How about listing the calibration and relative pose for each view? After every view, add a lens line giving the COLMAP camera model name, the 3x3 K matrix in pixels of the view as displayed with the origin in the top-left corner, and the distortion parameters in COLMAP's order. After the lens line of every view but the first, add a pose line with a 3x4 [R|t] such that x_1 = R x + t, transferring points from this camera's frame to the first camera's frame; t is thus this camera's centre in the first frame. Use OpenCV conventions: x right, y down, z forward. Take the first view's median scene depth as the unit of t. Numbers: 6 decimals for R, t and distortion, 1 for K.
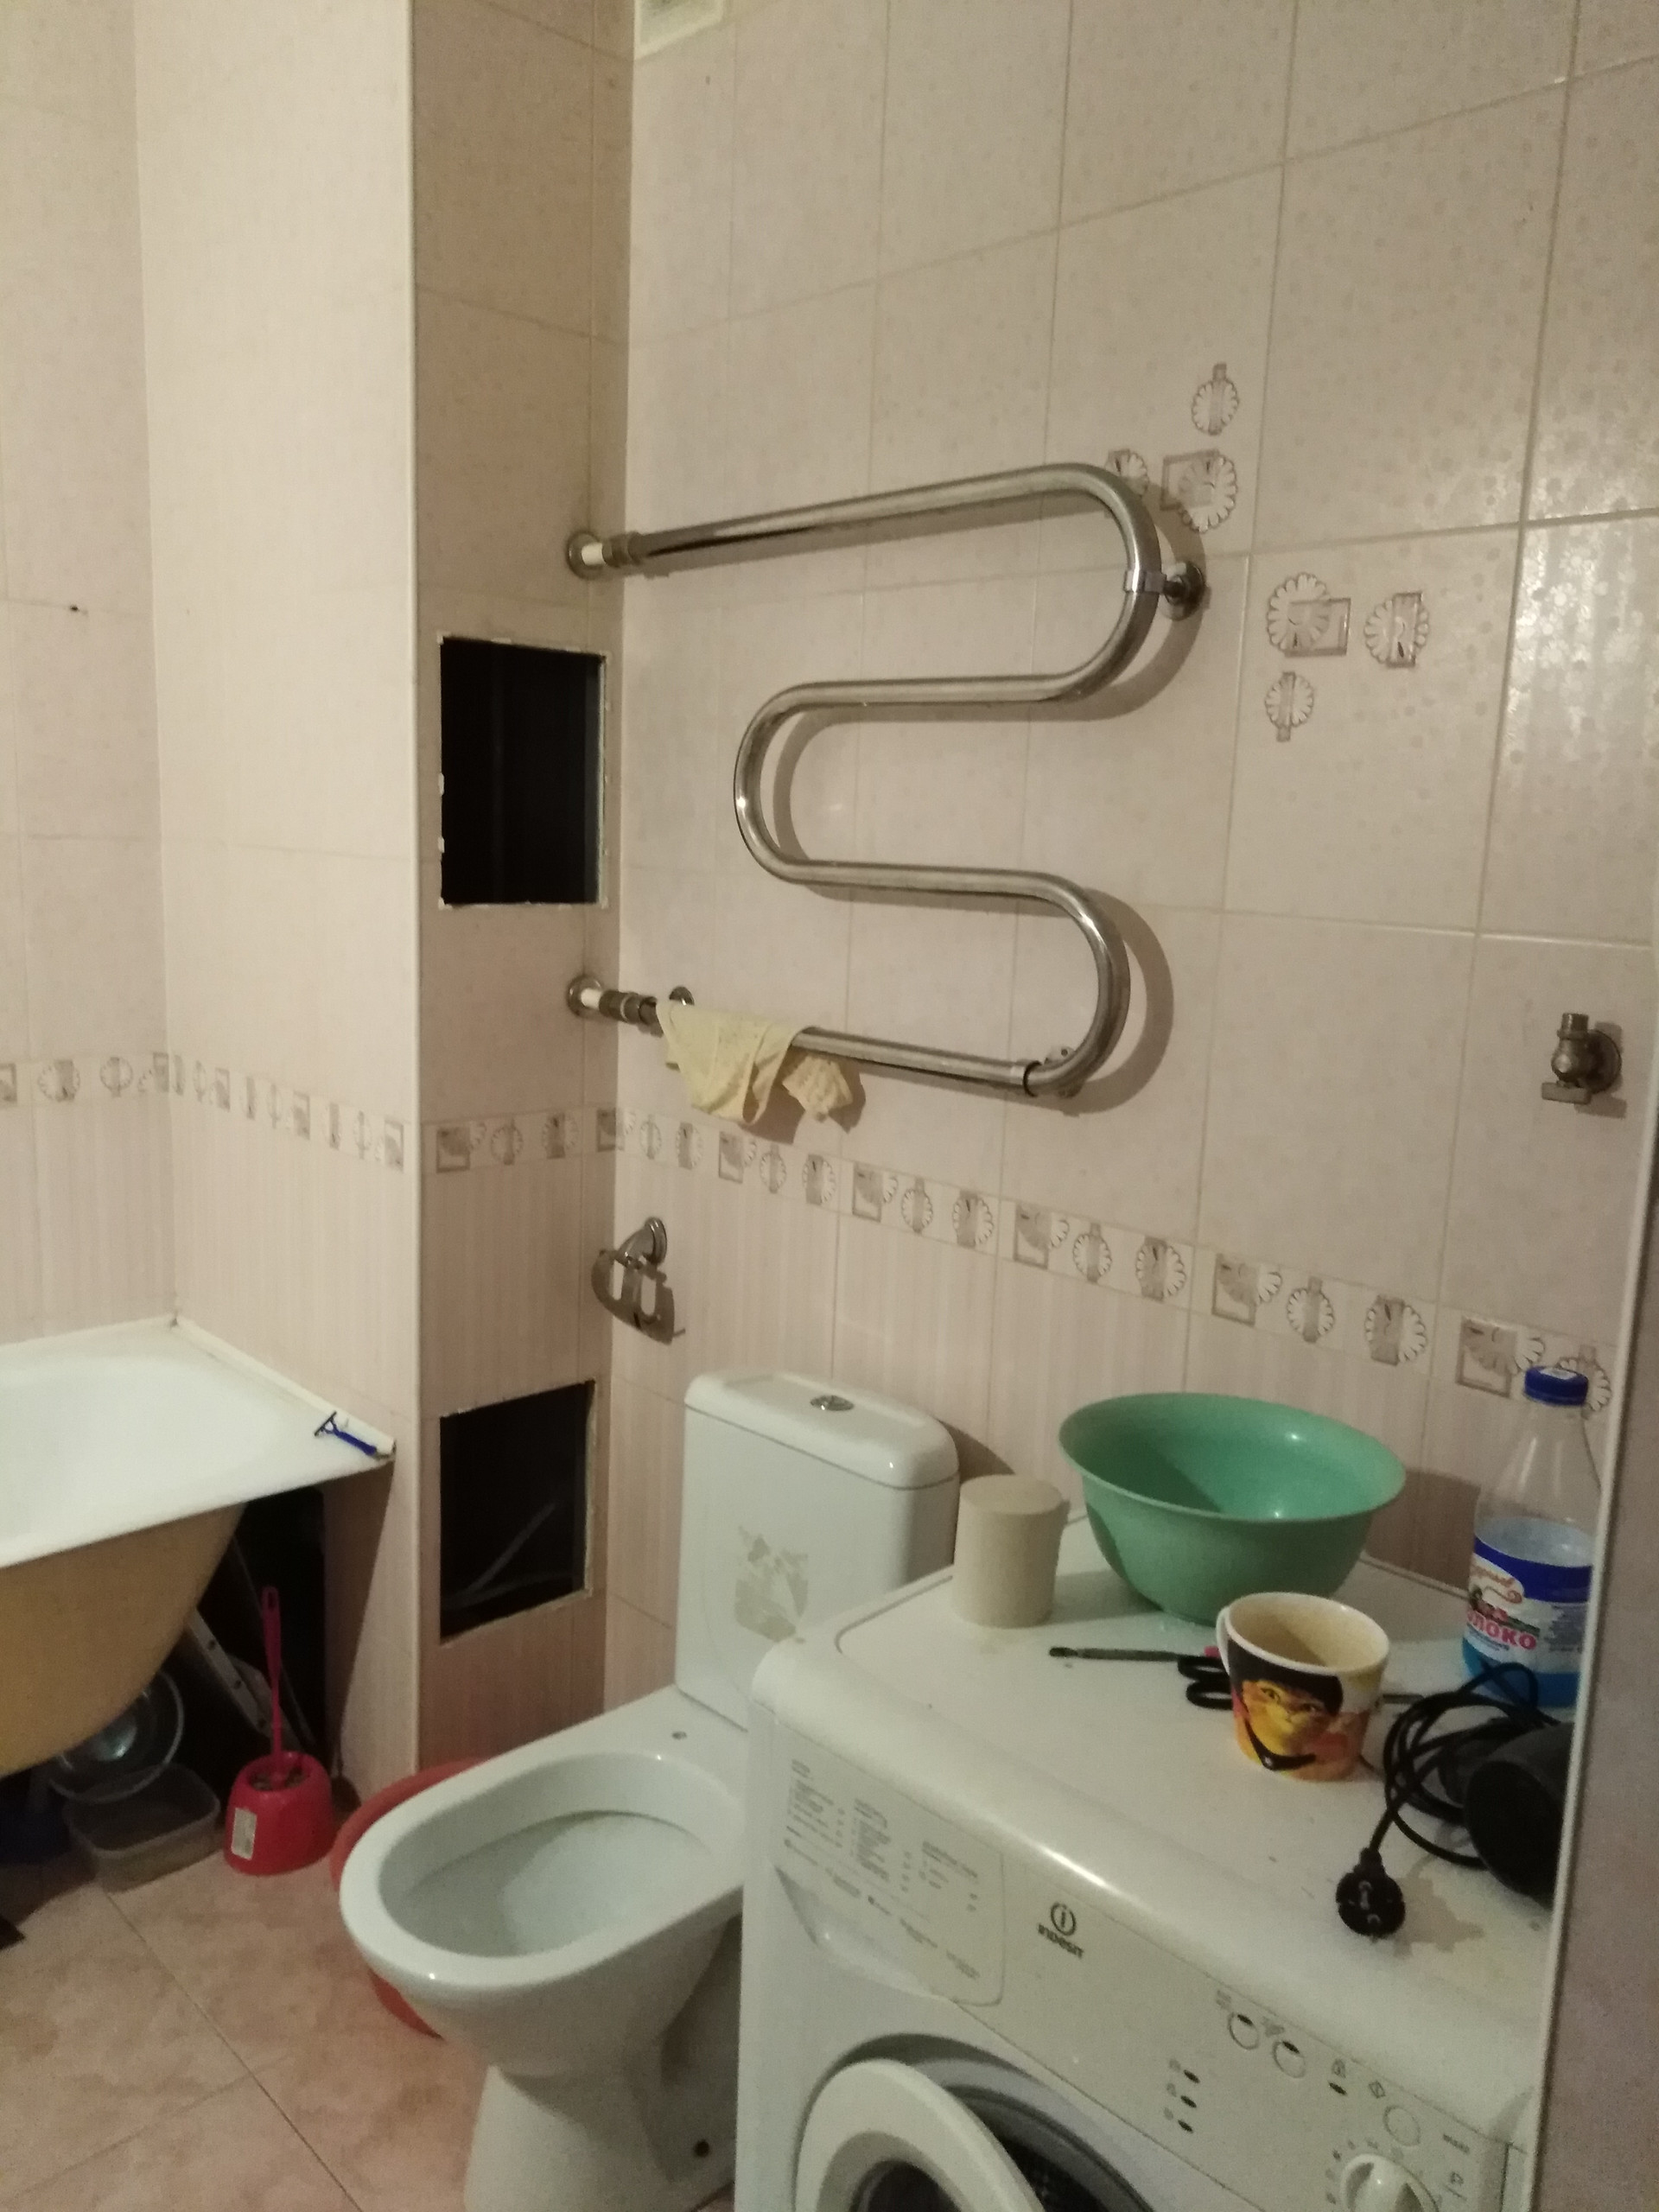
lens RADIAL K [[1653.0, 0, 832.7], [0, 1653.0, 1118.2], [0, 0, 1]] dist [0.021527, -0.014297]
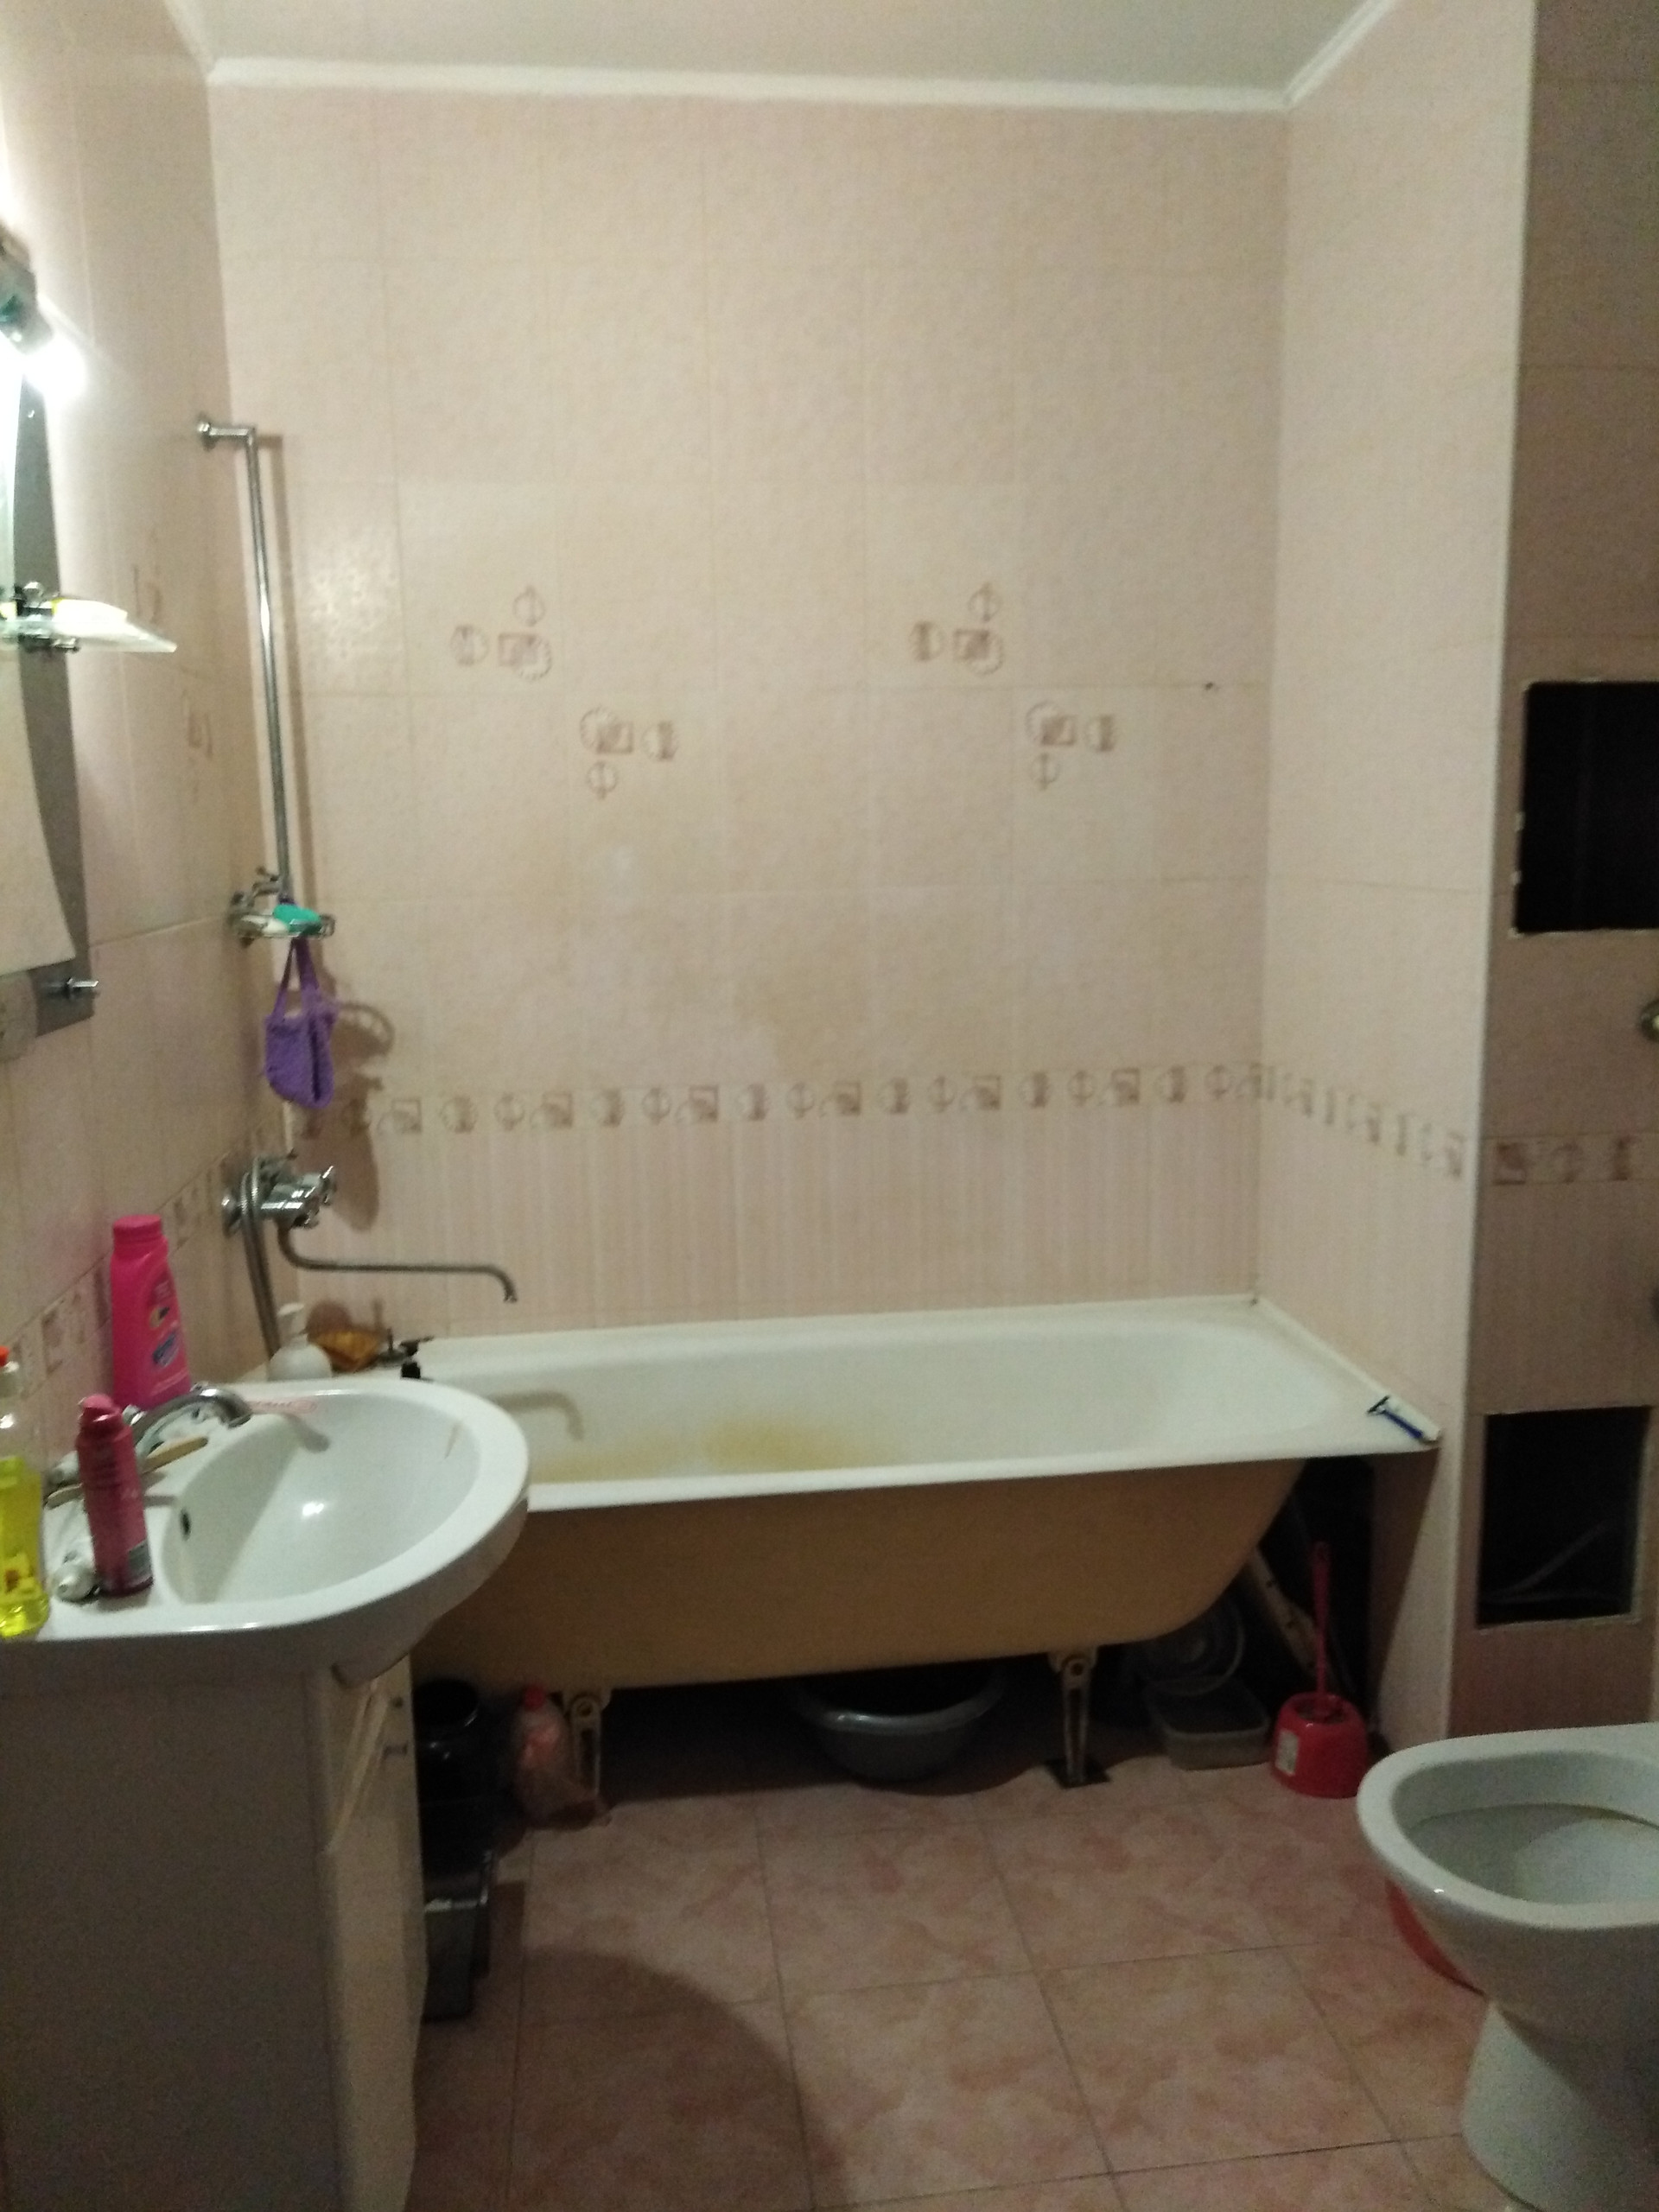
lens RADIAL K [[1653.0, 0, 821.1], [0, 1653.0, 1103.0], [0, 0, 1]] dist [0.021527, -0.014297]
pose [[0.797724, 0.046335, -0.601240, 0.053313], [-0.056186, 0.998417, 0.002397, 0.002178], [0.600400, 0.031869, 0.799065, -0.113380]]
